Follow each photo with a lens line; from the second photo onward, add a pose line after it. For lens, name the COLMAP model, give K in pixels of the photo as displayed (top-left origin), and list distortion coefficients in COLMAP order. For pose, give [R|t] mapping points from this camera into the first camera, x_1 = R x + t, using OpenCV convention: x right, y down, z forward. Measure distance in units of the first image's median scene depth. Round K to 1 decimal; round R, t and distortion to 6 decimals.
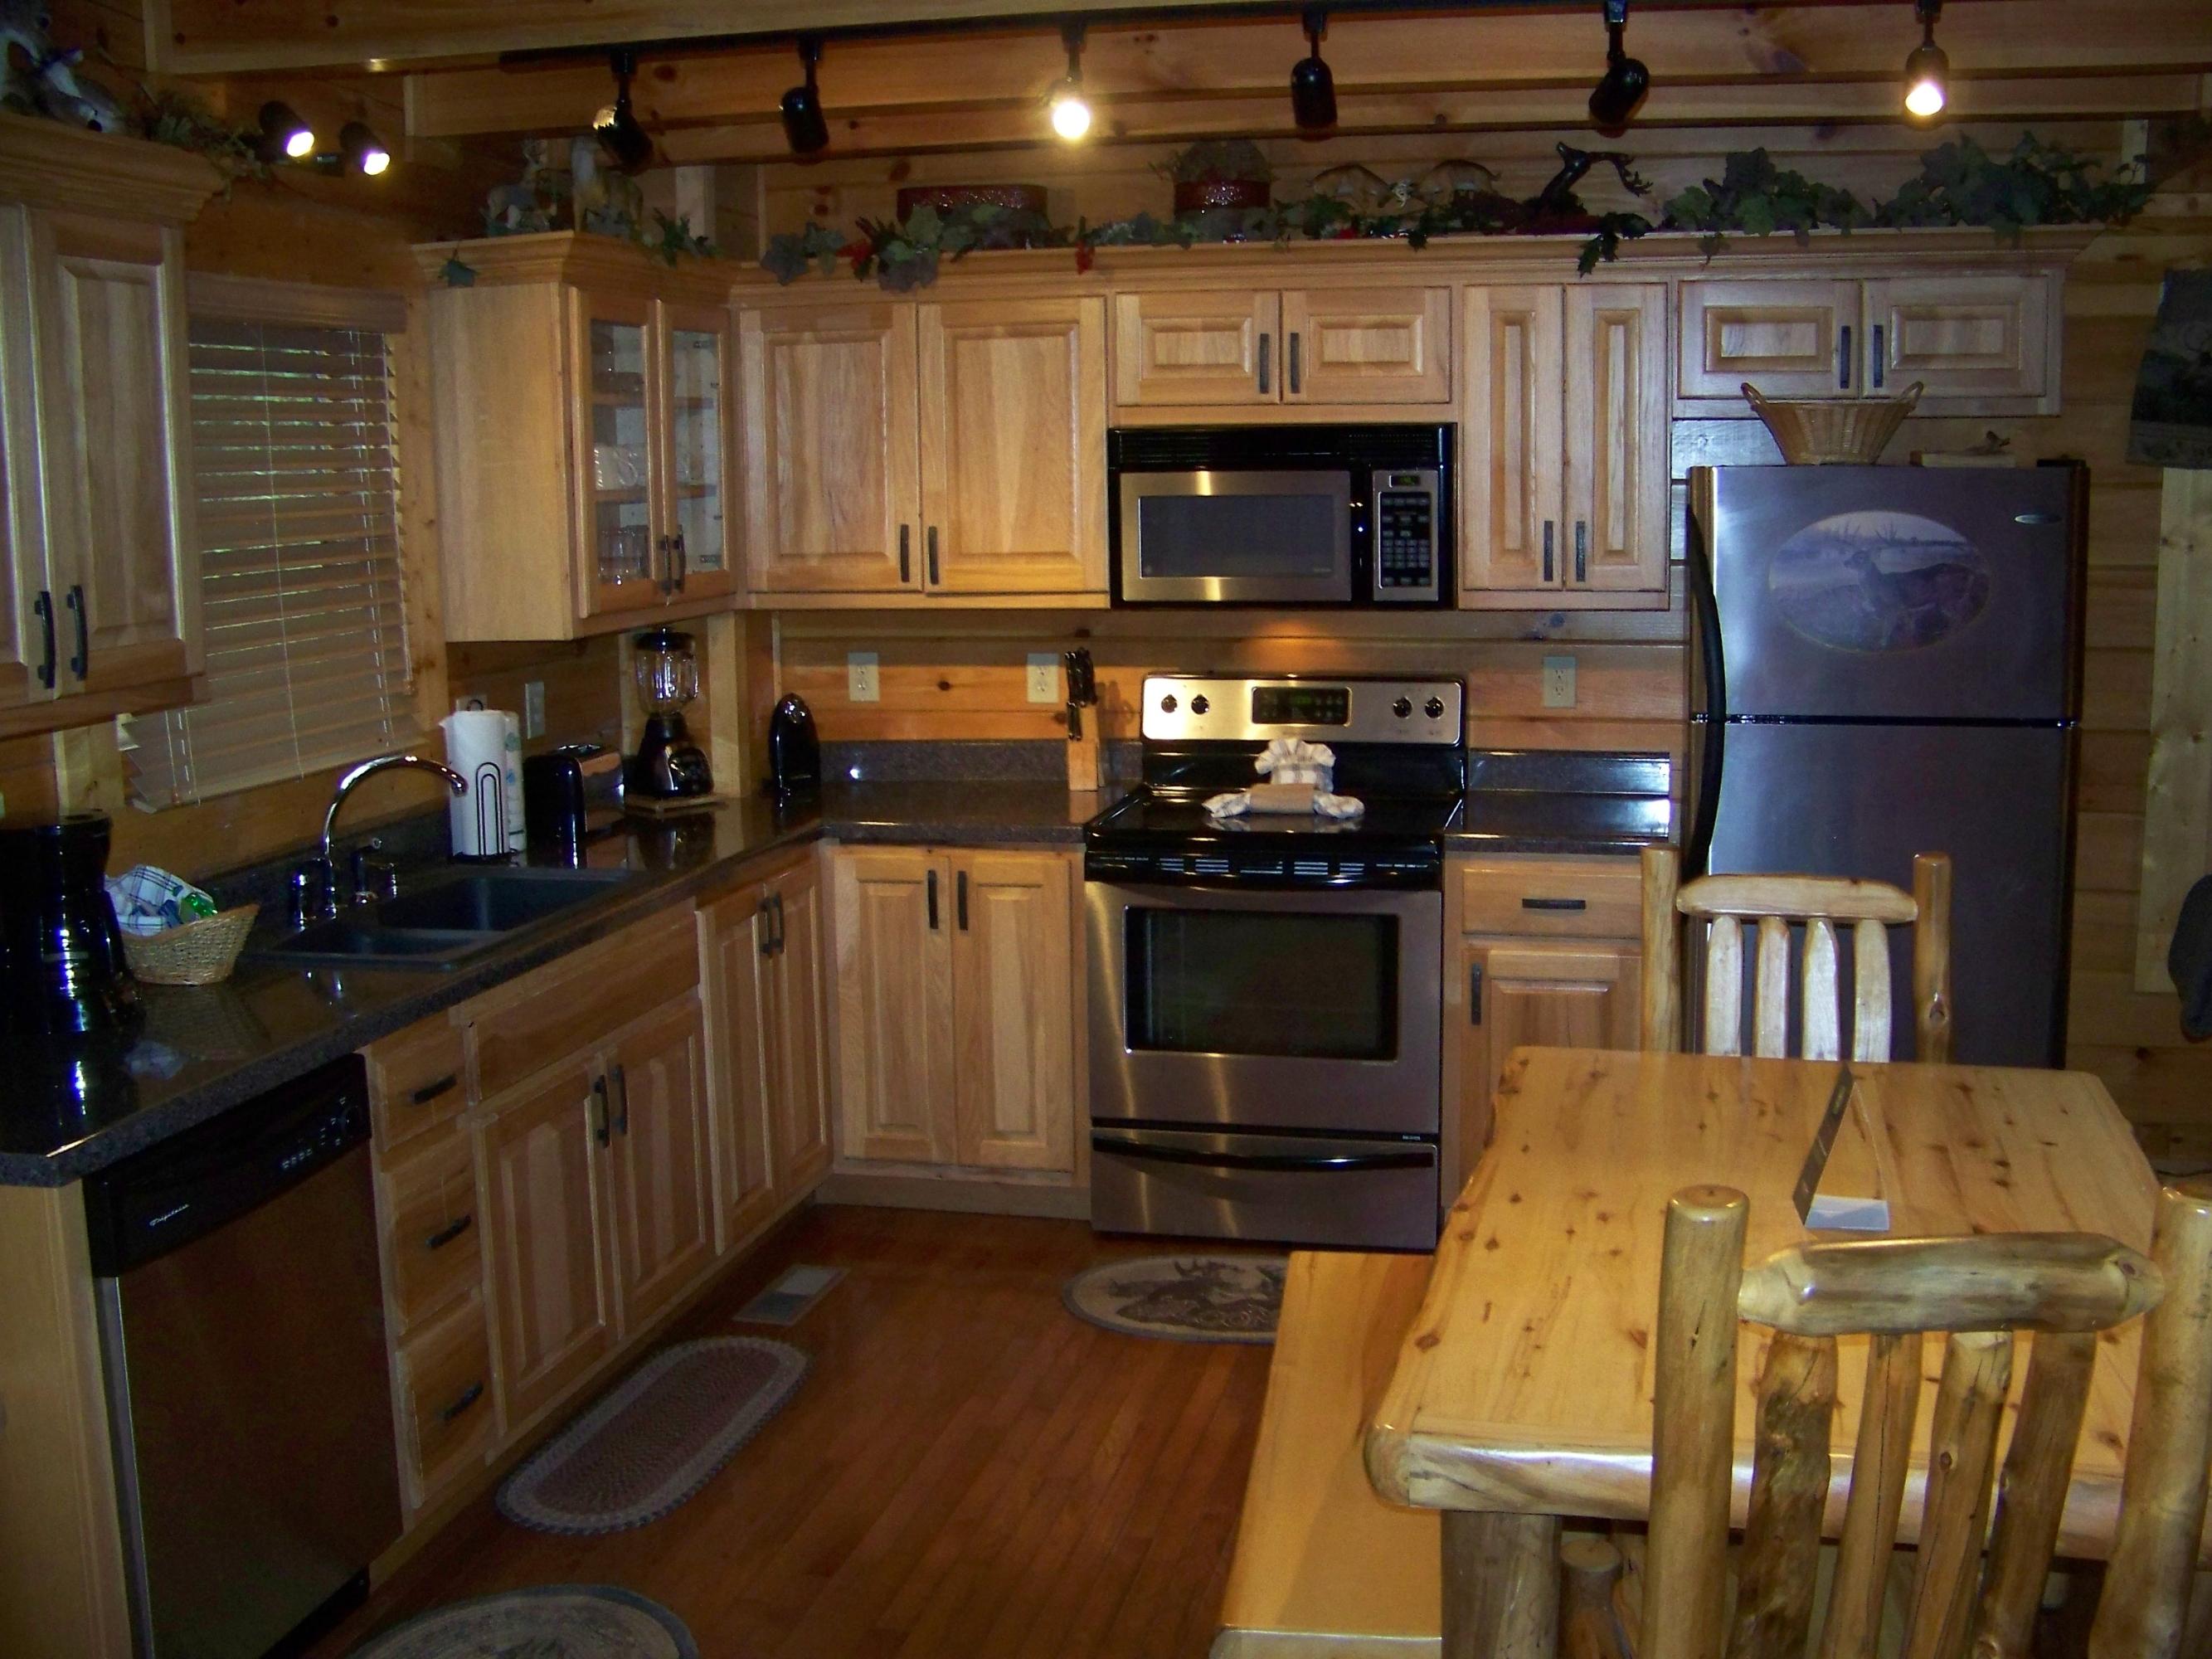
lens RADIAL K [[2266.7, 0, 1100.0], [0, 2266.7, 838.4], [0, 0, 1]] dist [-0.188487, 0.000000]
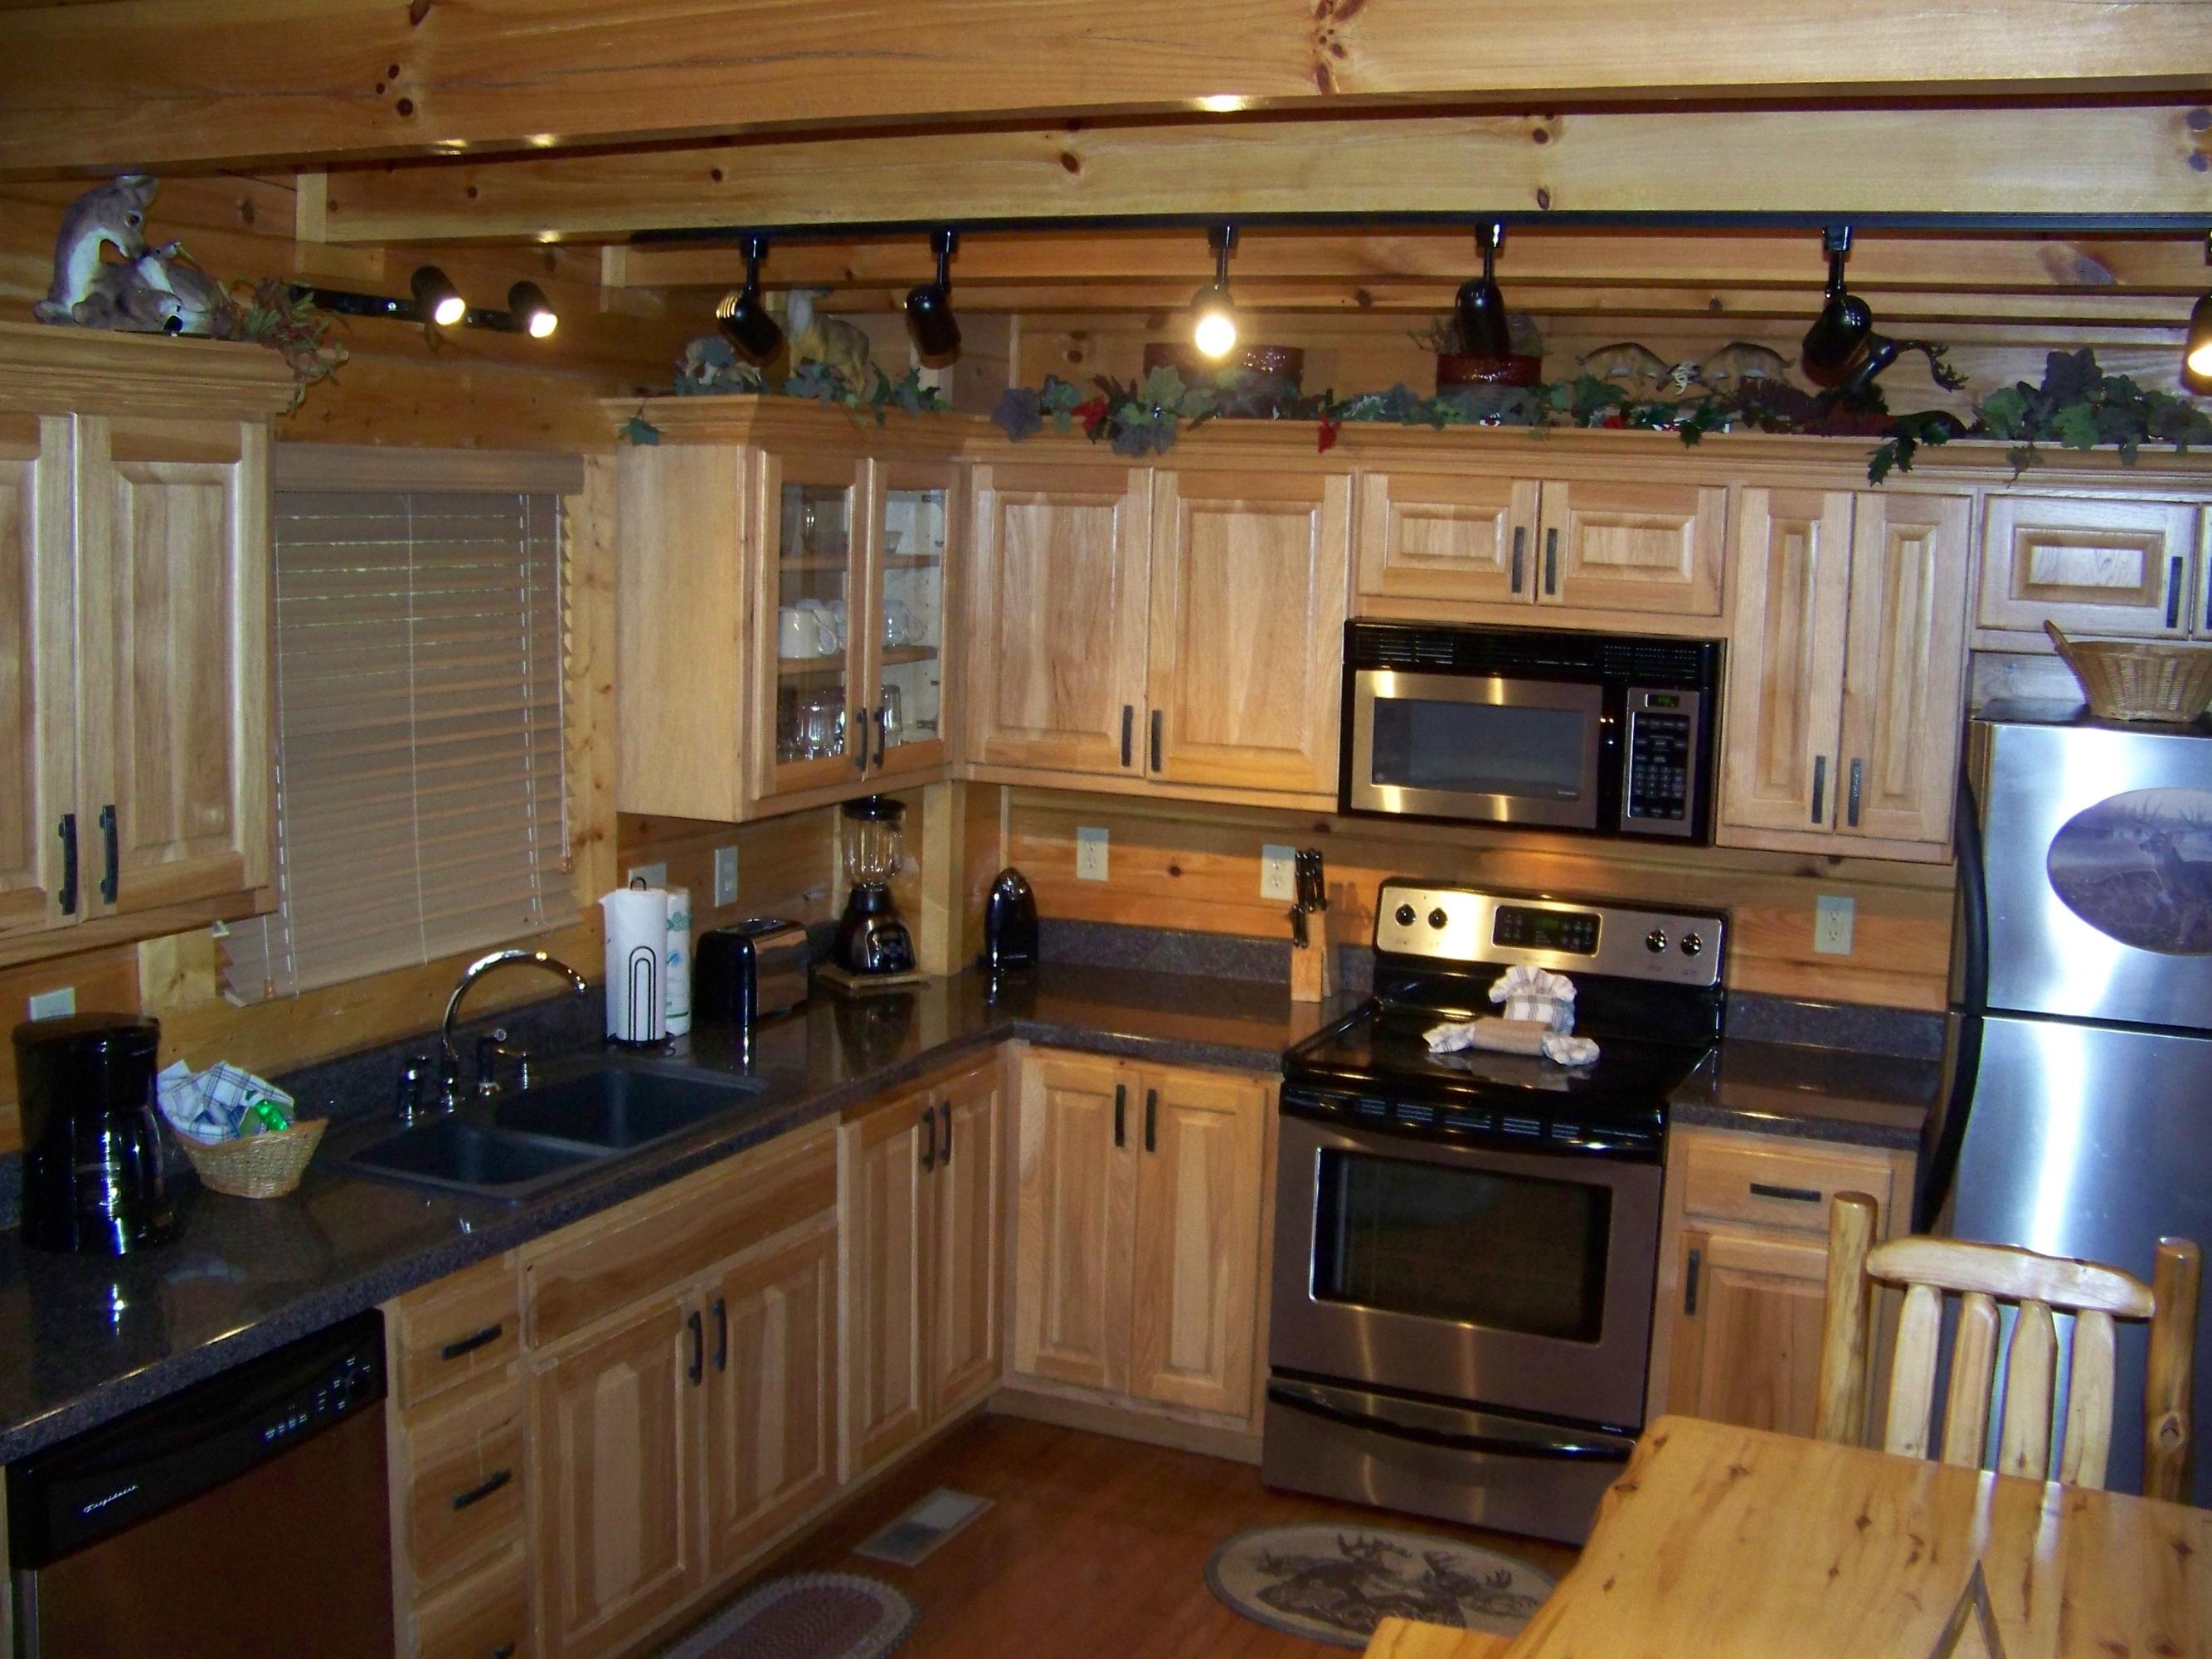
lens RADIAL K [[2266.7, 0, 1118.3], [0, 2266.7, 825.0], [0, 0, 1]] dist [-0.188487, 0.000000]
pose [[0.981029, 0.070420, -0.180617, 0.090465], [-0.074771, 0.997049, -0.017383, -0.080733], [0.178860, 0.030558, 0.983400, 0.087484]]
